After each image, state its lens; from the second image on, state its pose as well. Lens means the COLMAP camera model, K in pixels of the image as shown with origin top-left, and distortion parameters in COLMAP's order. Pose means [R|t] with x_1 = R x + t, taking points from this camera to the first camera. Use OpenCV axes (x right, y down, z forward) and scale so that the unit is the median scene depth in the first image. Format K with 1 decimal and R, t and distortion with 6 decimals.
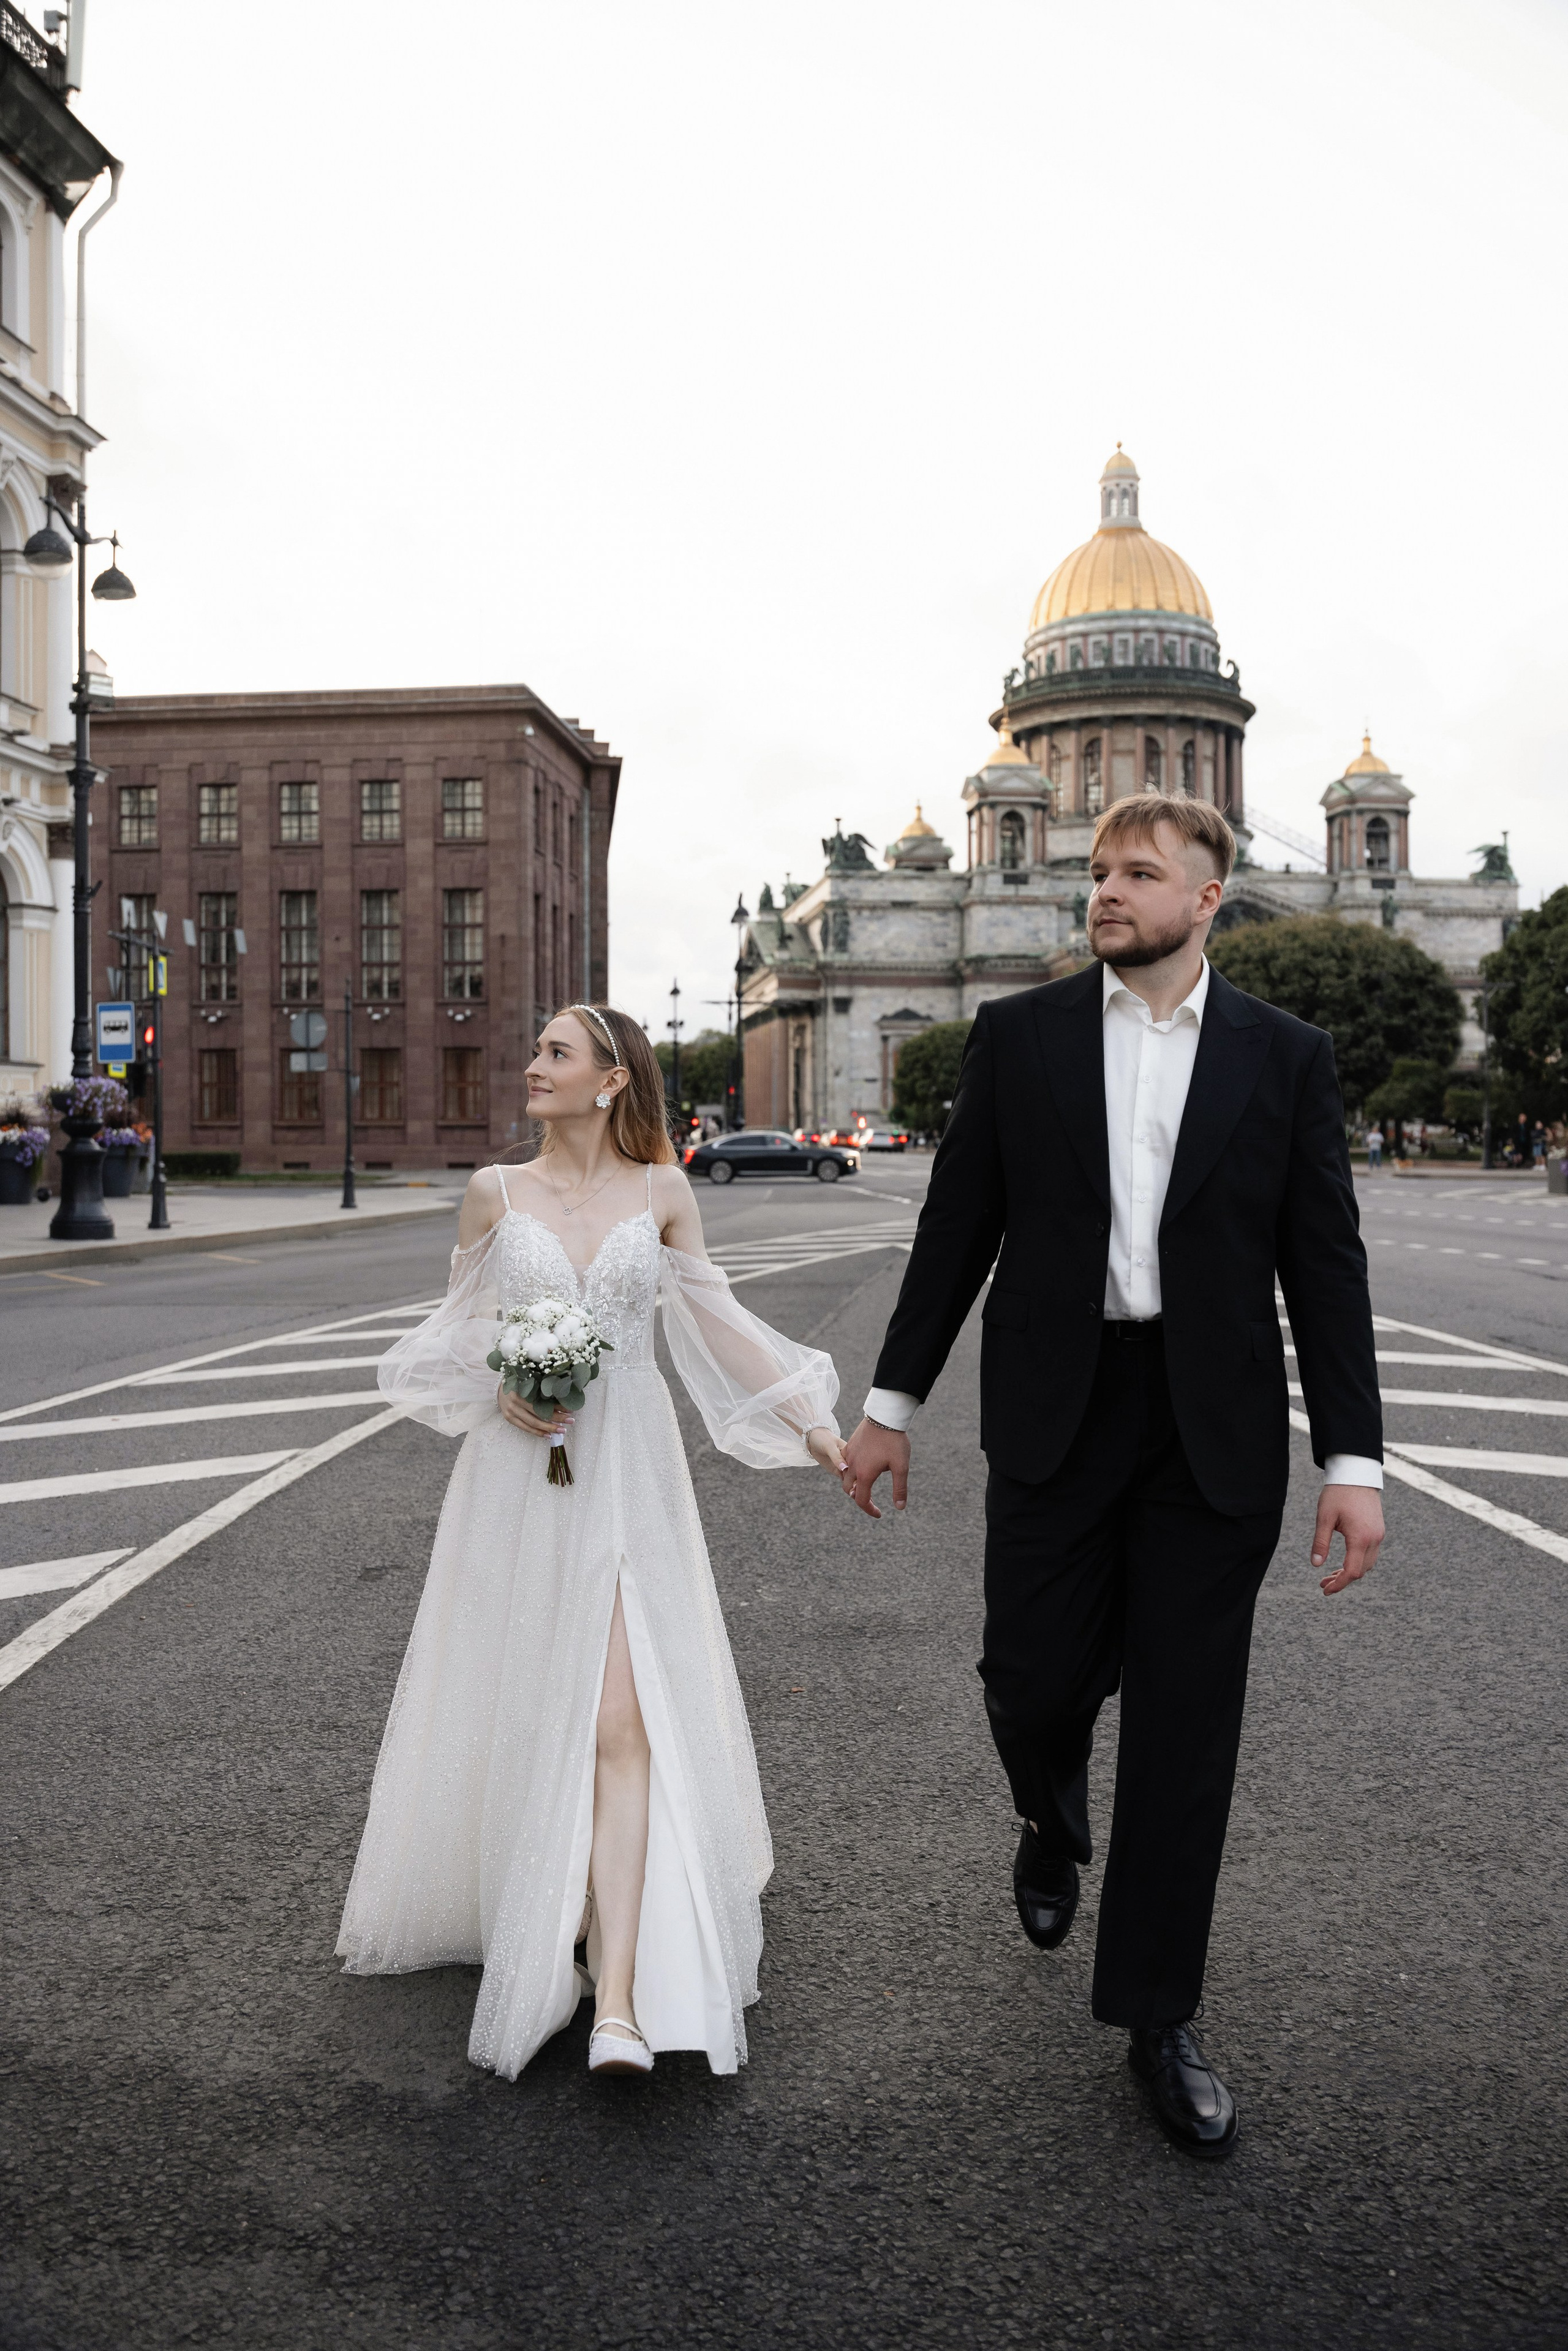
lens RADIAL K [[1976.0, 0, 783.5], [0, 1976.0, 1147.0], [0, 0, 1]] dist [-0.032860, -0.000173]
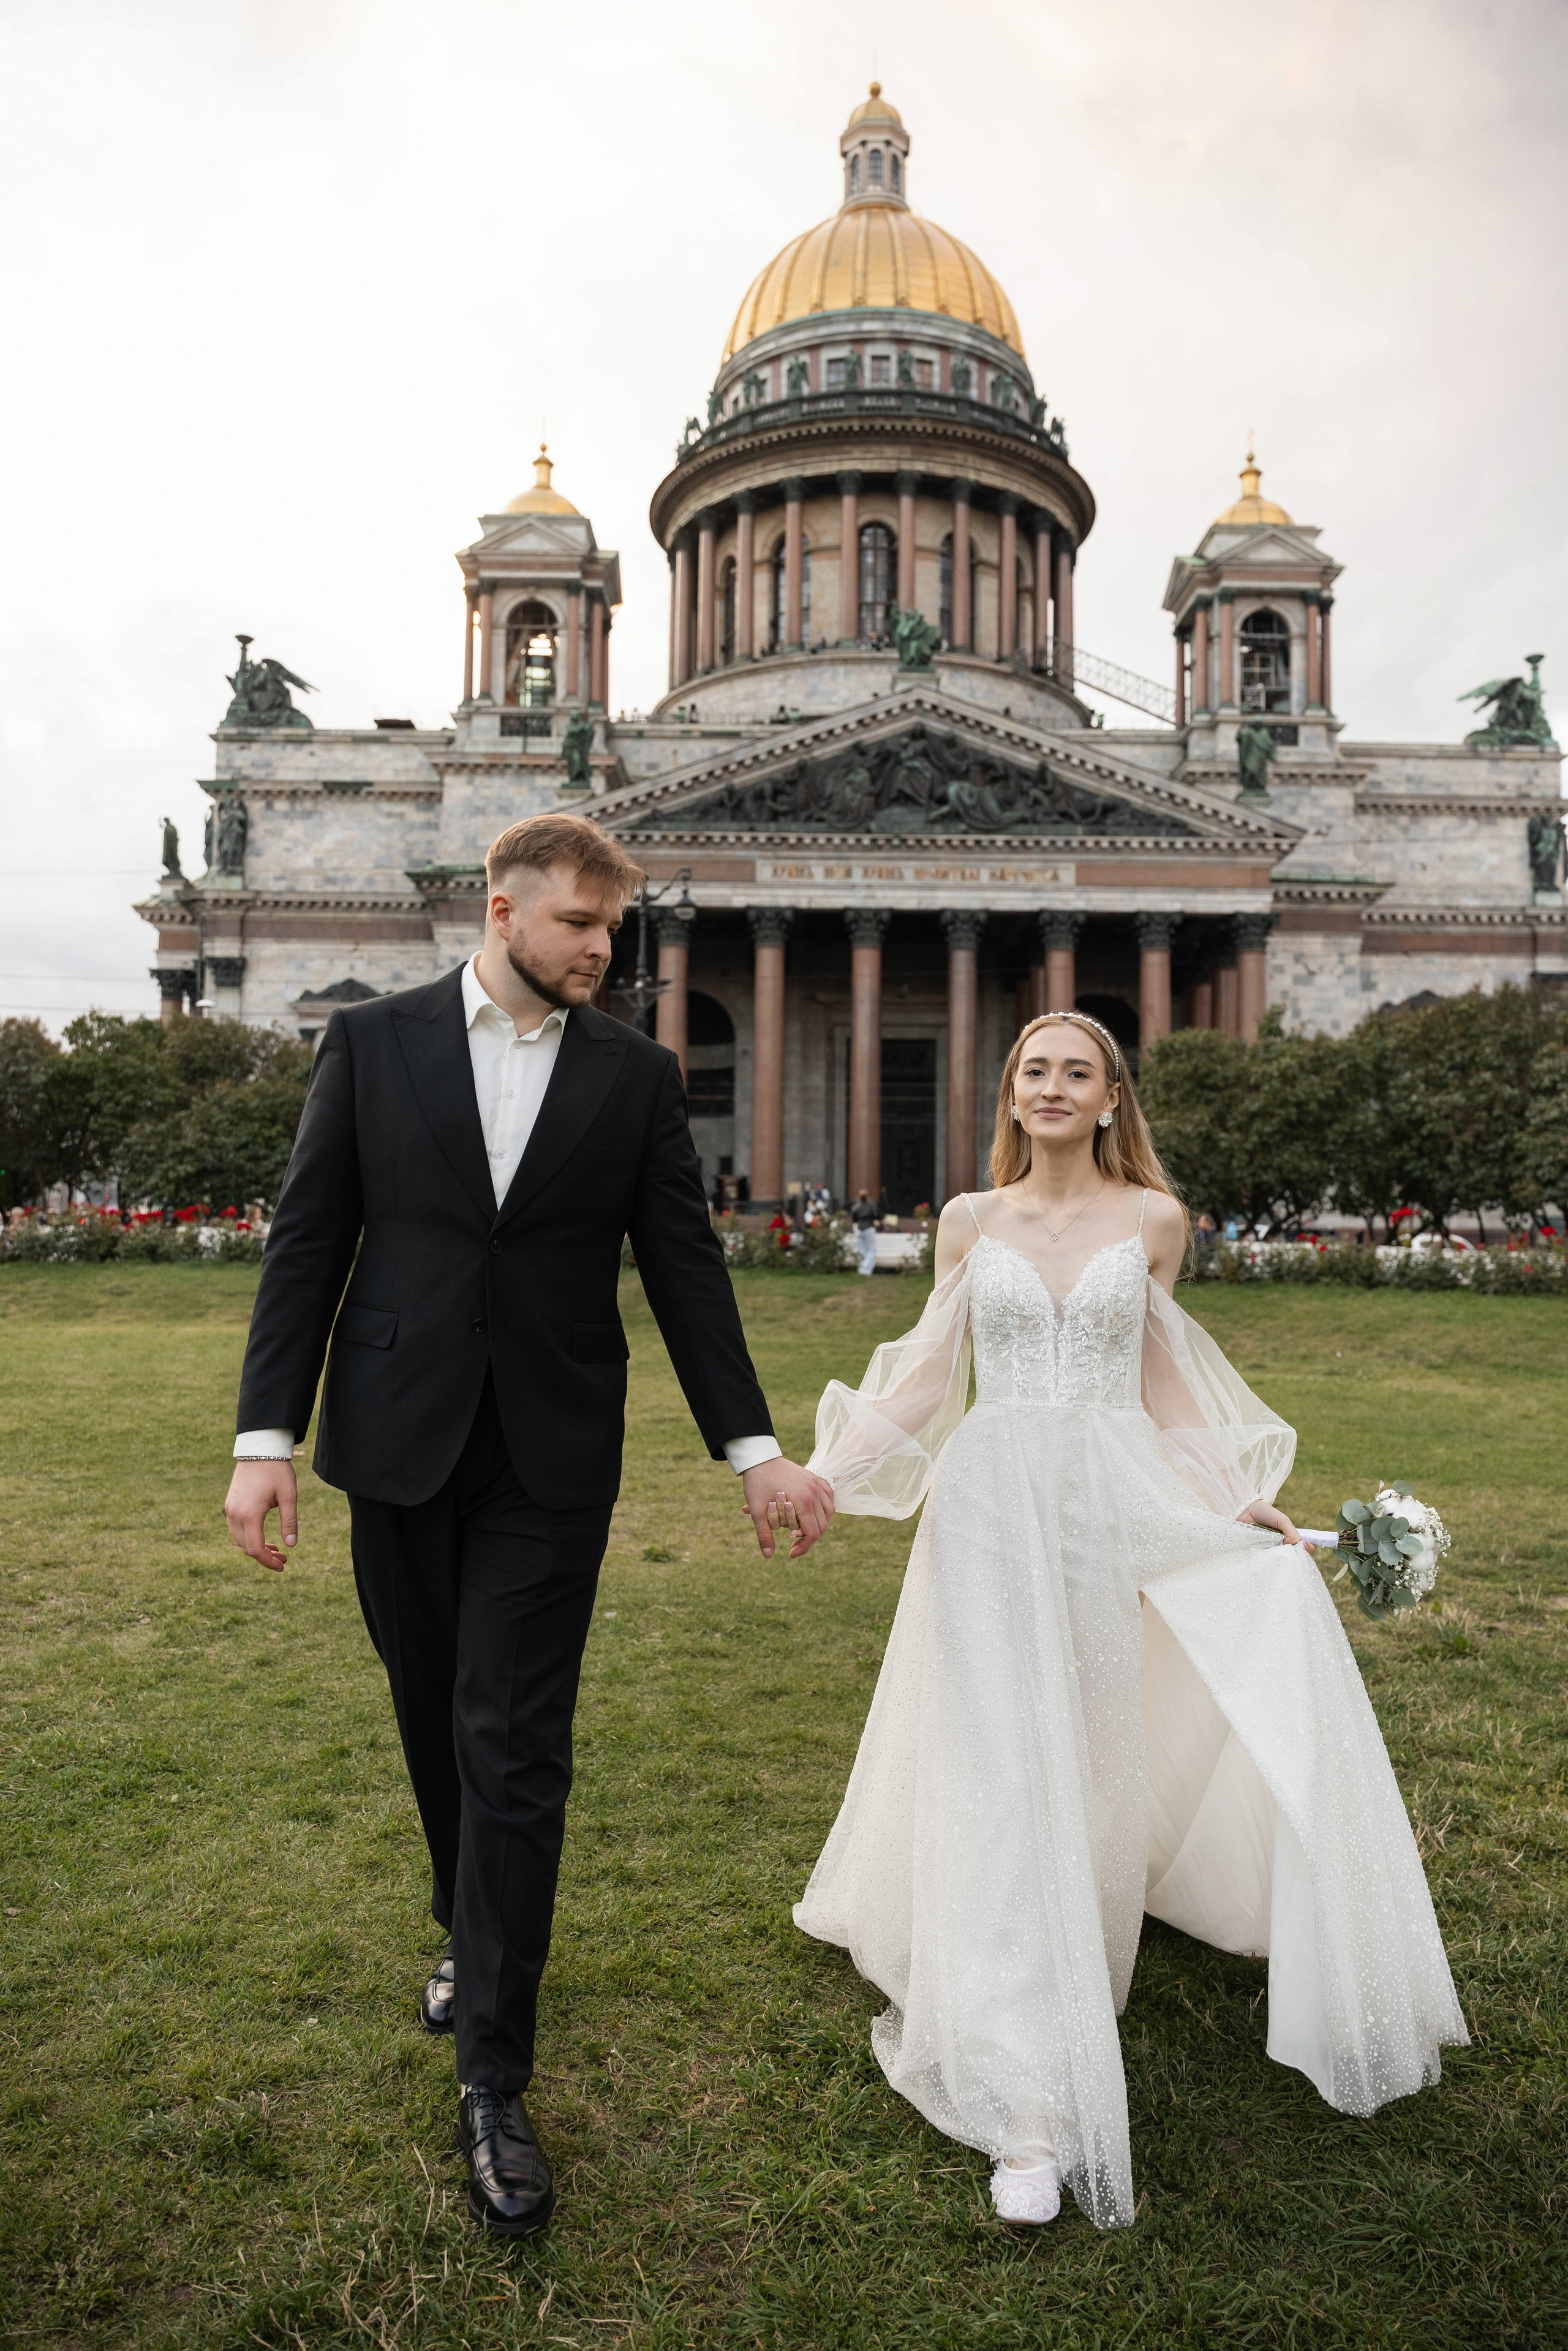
lens RADIAL K [[1592.6, 0, 793.9], [0, 1592.6, 1168.0], [0, 0, 1]] dist [-0.018192, -0.023359]
pose [[0.991243, 0.012026, -0.131500, 0.236464], [-0.016844, 0.999224, -0.035590, -0.005485], [0.130970, 0.037494, 0.990677, 0.581407]]
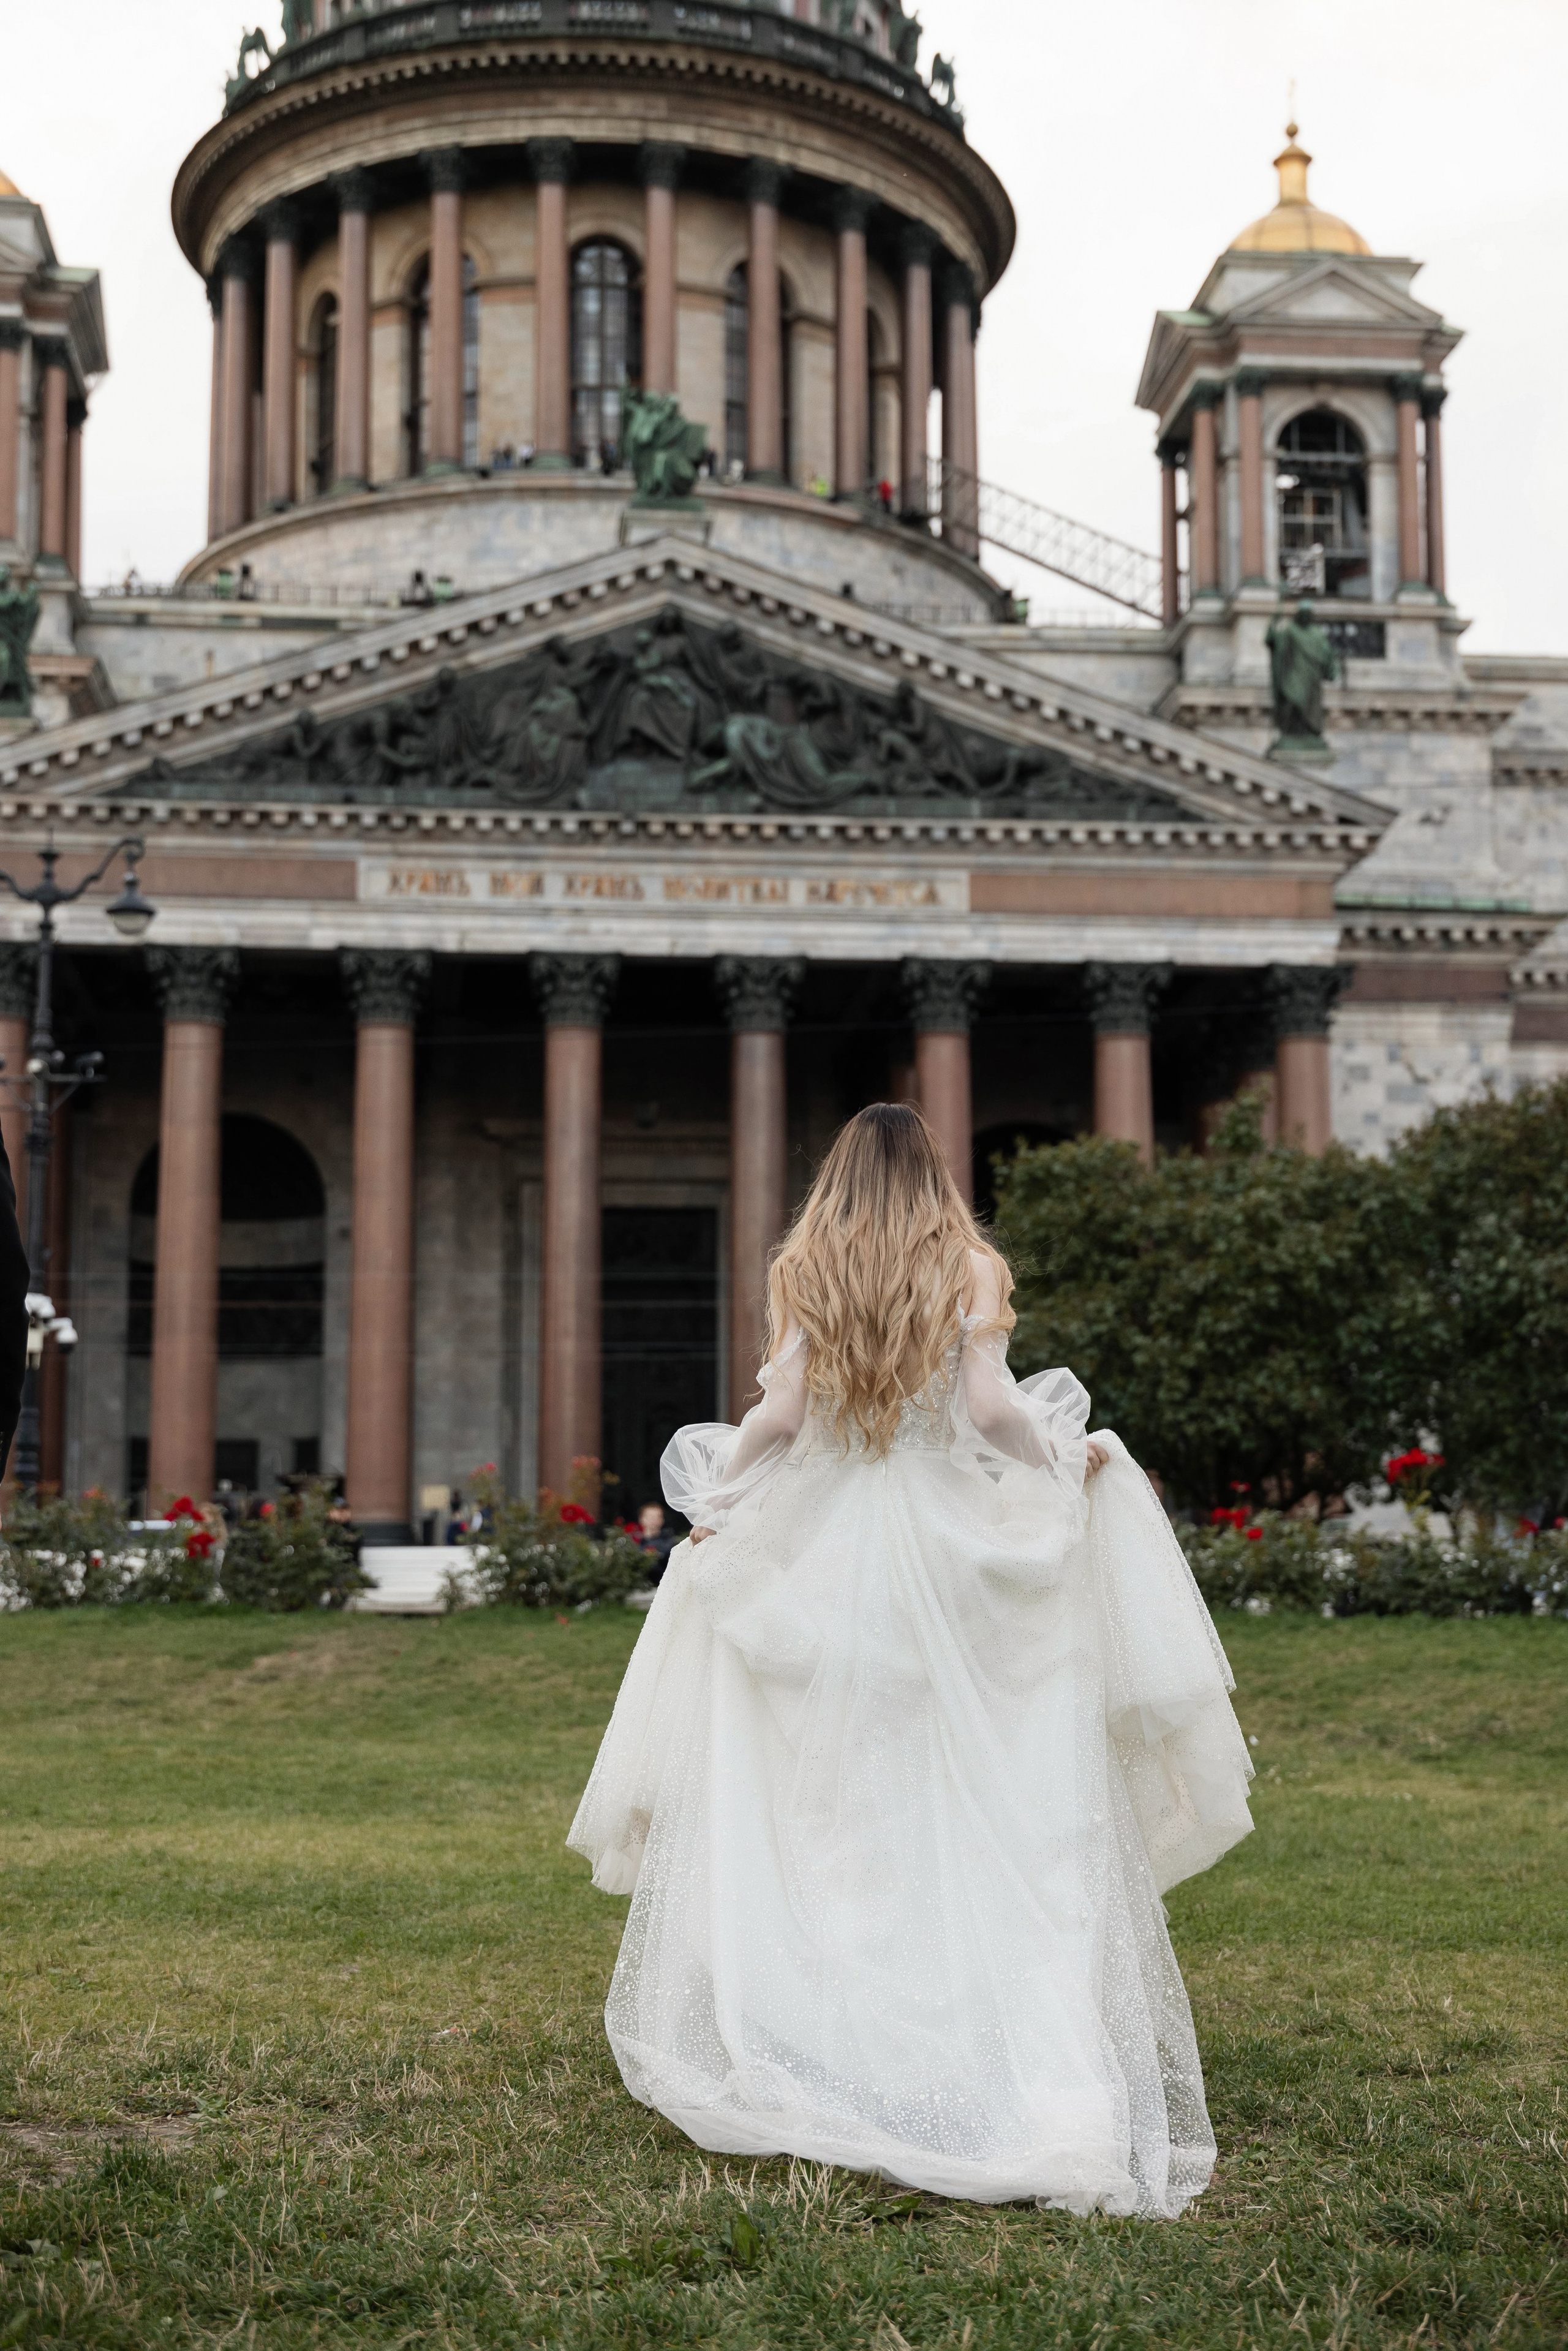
lens RADIAL K [[3049.3, 0, 790.0], [0, 3049.3, 1170.5], [0, 0, 1]] dist [0.075428, -0.008250]
pose [[0.999323, -0.001379, -0.036760, 0.243453], [-0.003614, 0.990783, -0.135411, -0.003392], [0.036608, 0.135452, 0.990107, 0.587073]]
